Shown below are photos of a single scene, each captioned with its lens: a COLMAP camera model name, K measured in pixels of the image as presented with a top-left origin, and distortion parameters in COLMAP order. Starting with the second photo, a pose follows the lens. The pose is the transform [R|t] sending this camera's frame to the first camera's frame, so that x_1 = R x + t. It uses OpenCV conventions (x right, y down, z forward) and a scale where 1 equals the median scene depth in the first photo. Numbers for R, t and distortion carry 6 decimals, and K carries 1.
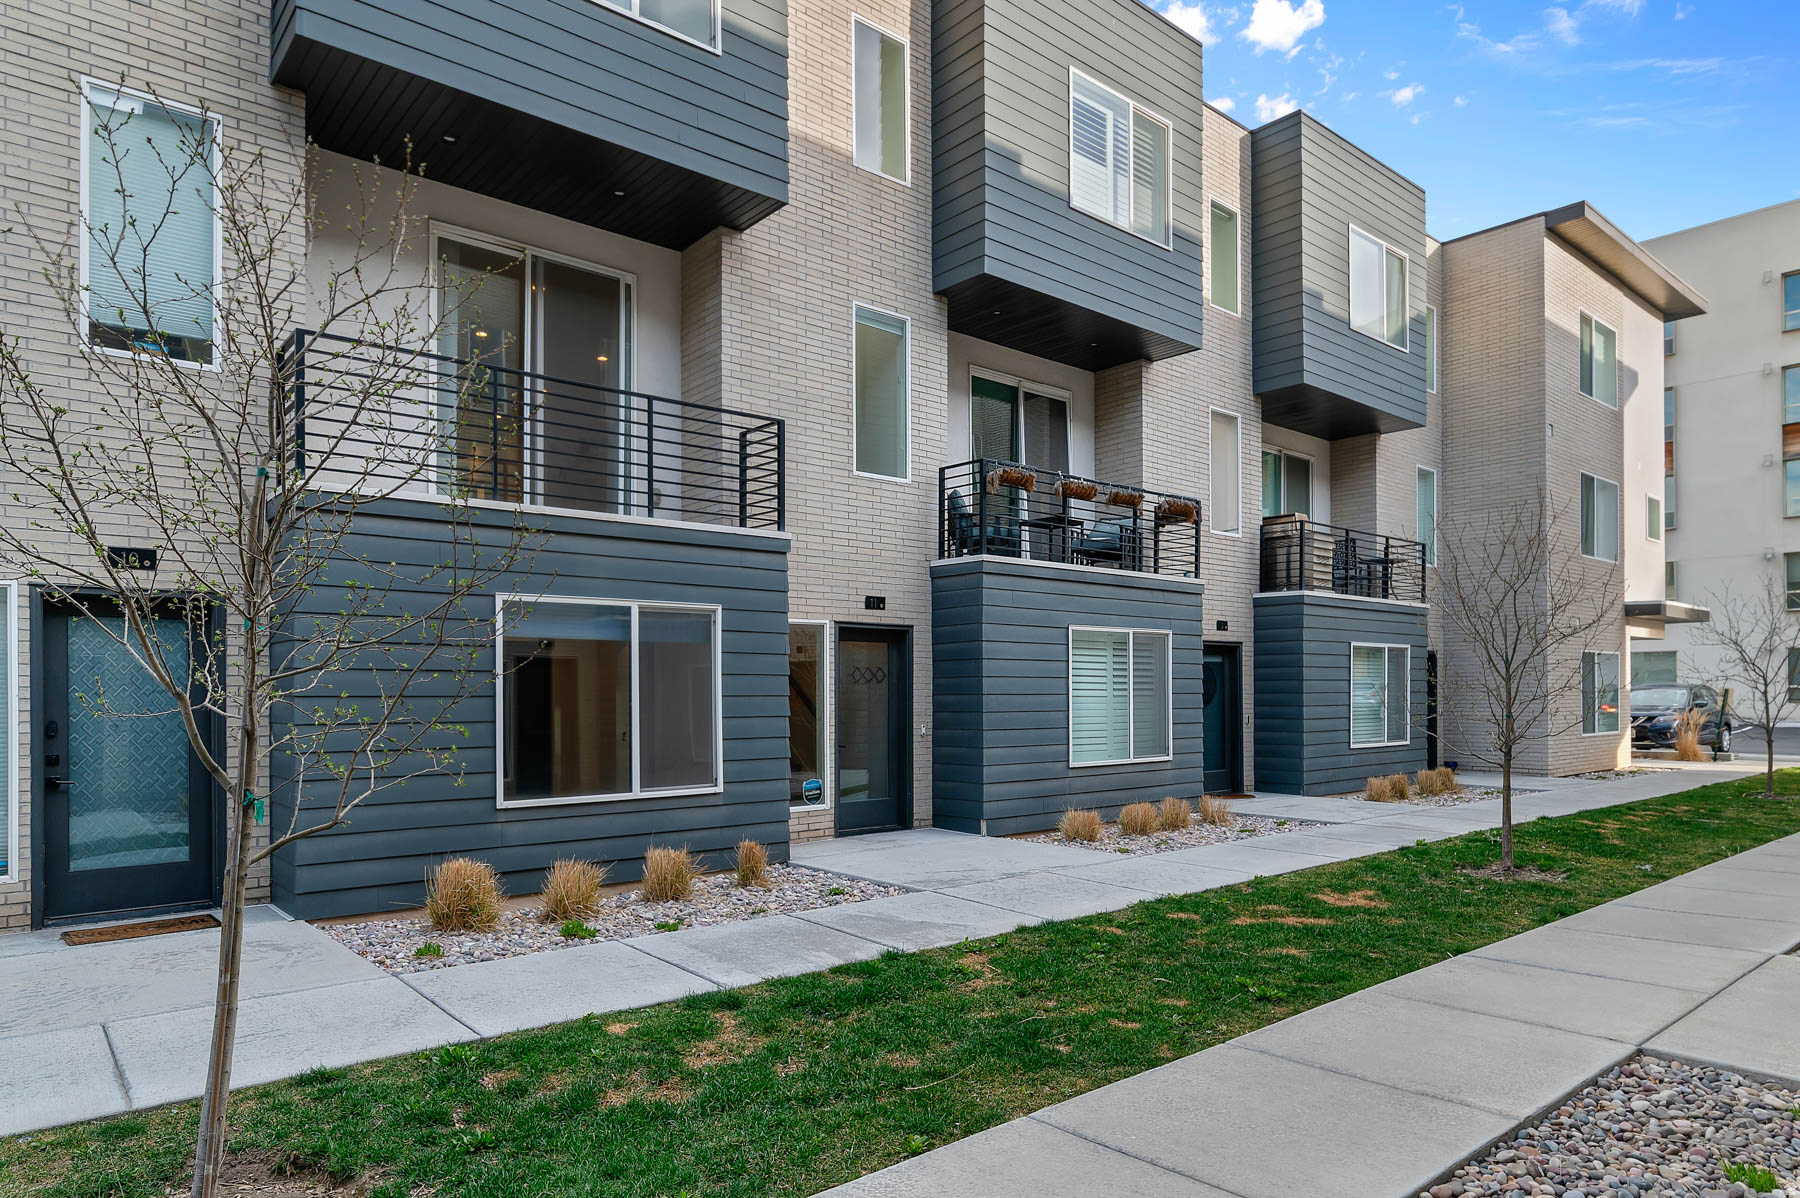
lens RADIAL K [[1074.8, 0, 898.7], [0, 1074.8, 684.5], [0, 0, 1]] dist [0.004771, -0.009884]
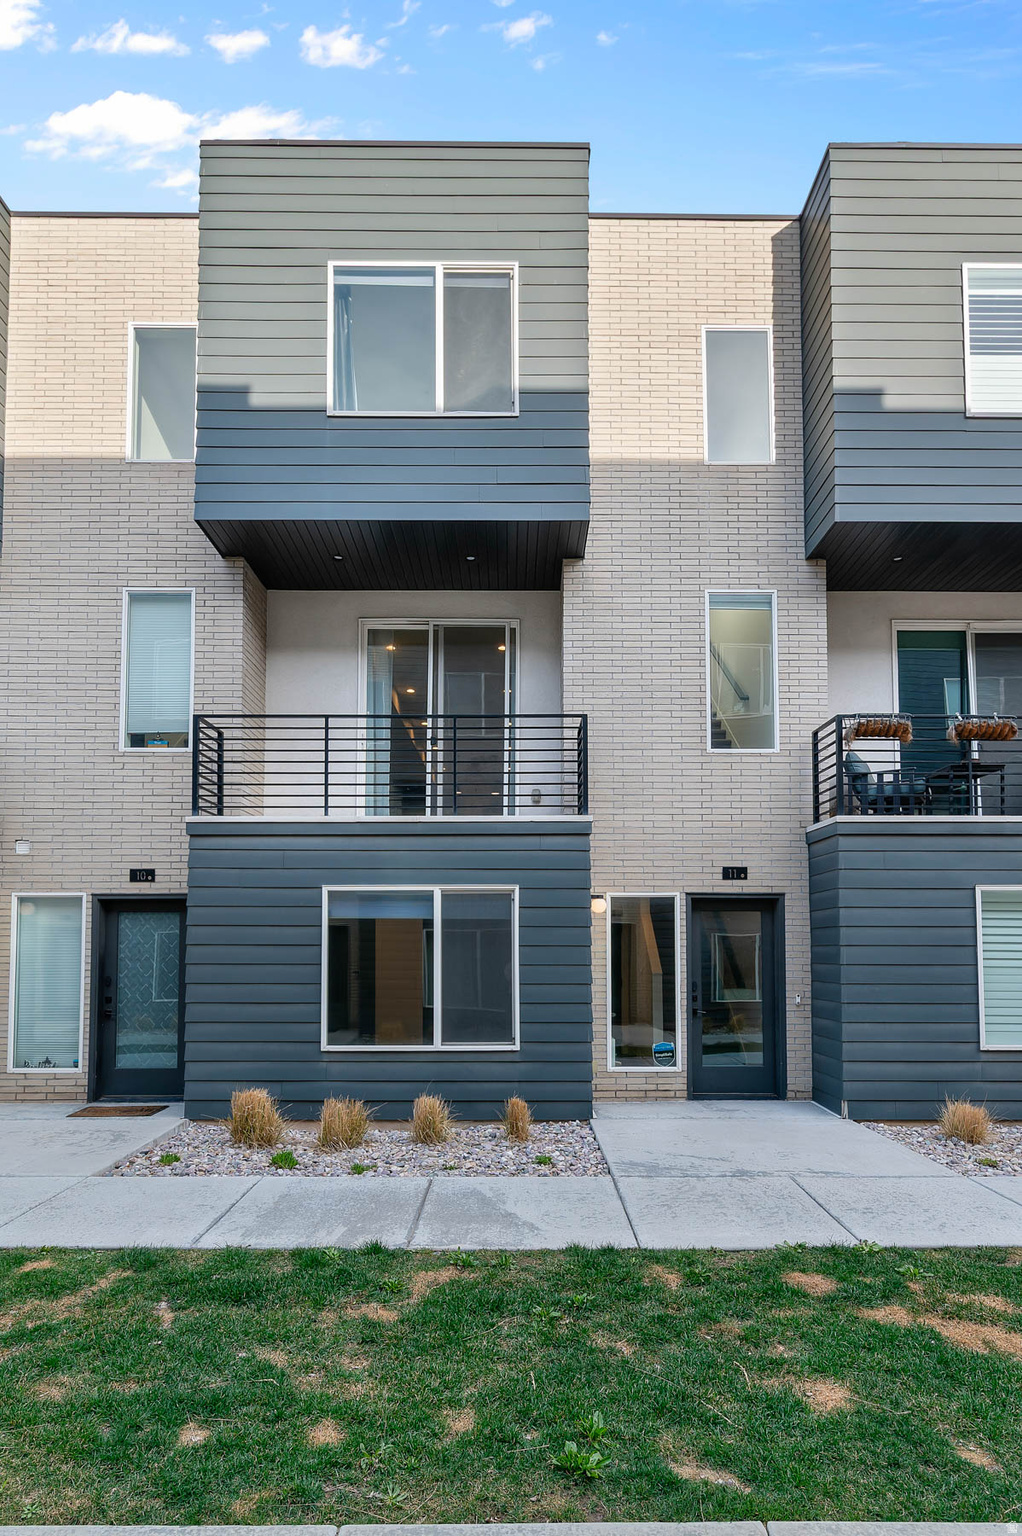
lens RADIAL K [[786.7, 0, 524.2], [0, 786.7, 911.5], [0, 0, 1]] dist [0.005707, -0.005426]
pose [[0.769885, -0.028088, -0.637565, 0.348868], [0.002778, 0.999169, -0.040664, -0.011142], [0.638177, 0.029536, 0.769323, 0.341816]]
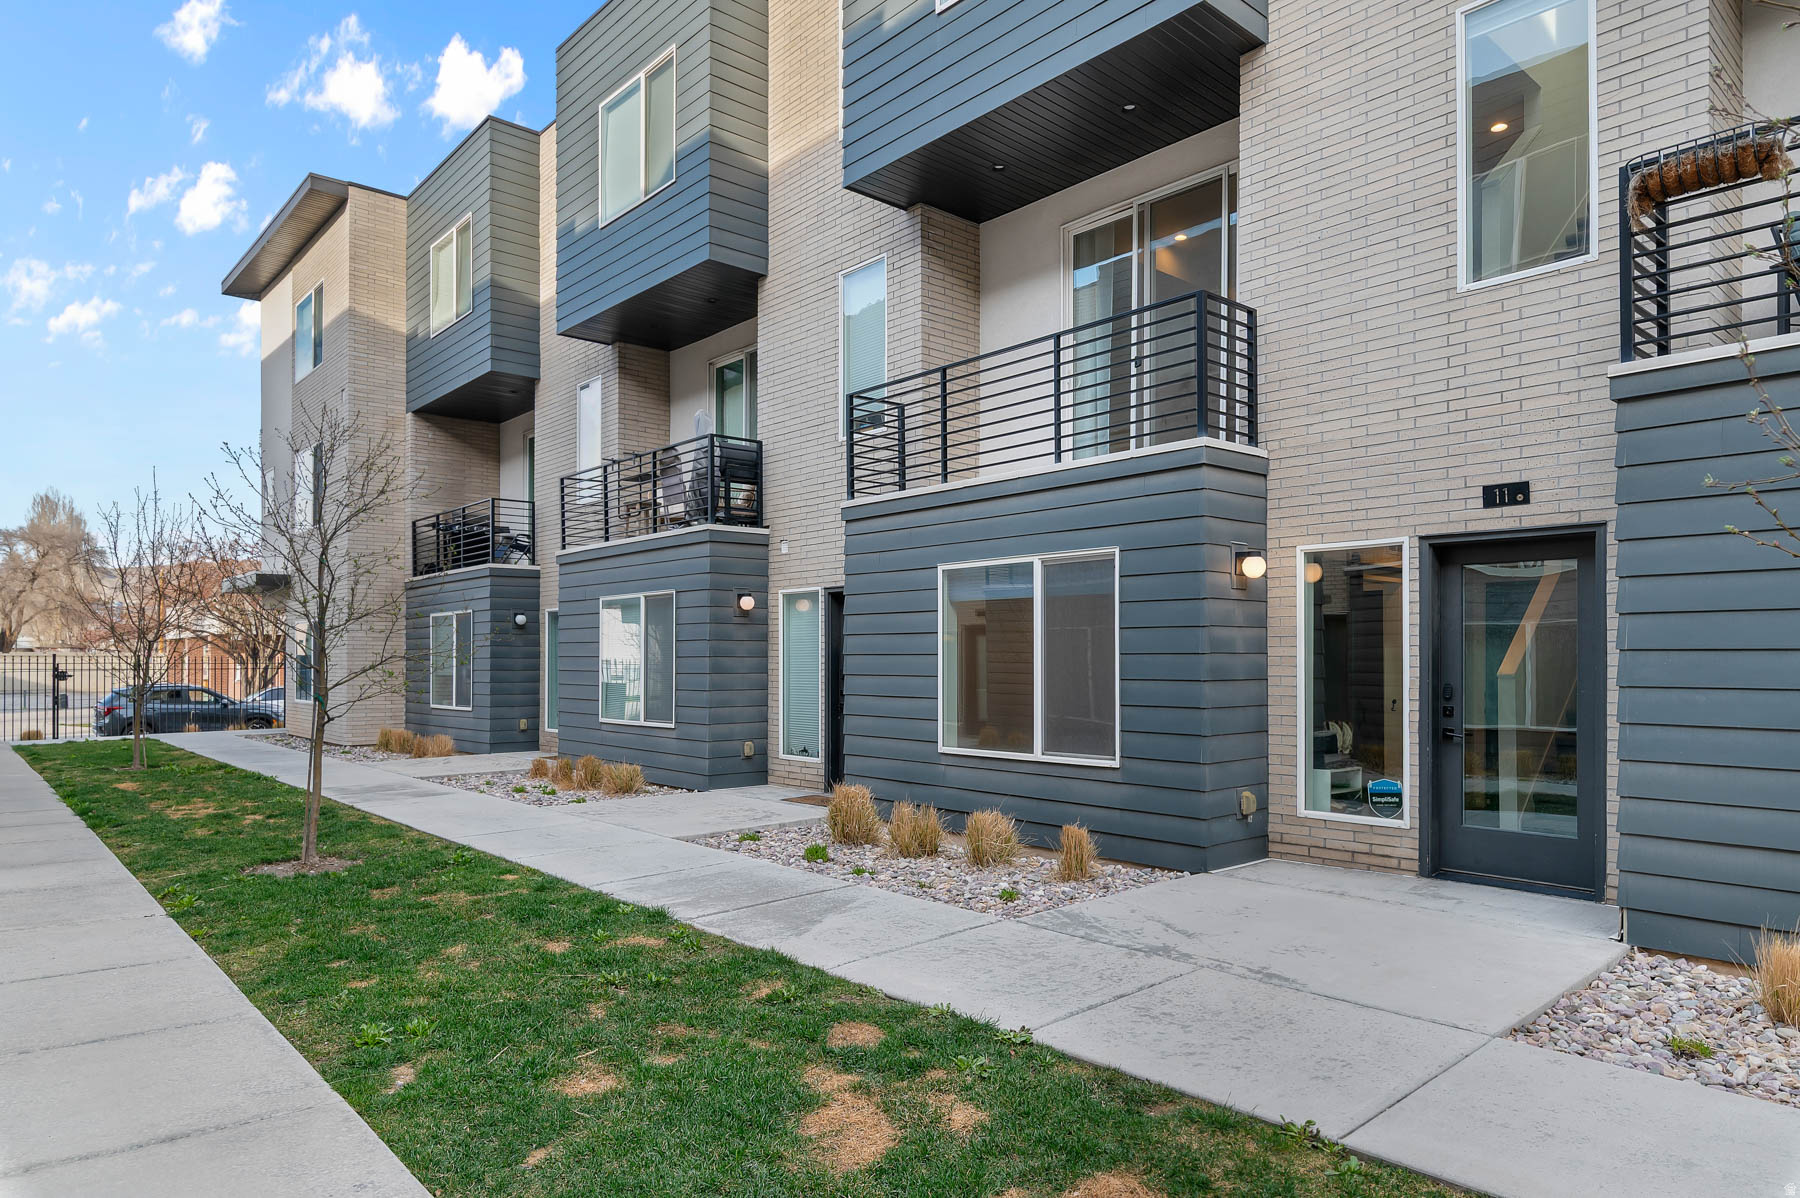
lens RADIAL K [[1074.8, 0, 929.3], [0, 1074.8, 651.0], [0, 0, 1]] dist [0.004771, -0.009884]
pose [[0.054455, -0.005813, -0.998499, 0.631222], [0.008588, 0.999949, -0.005353, 0.010980], [0.998479, -0.008283, 0.054502, 0.757542]]
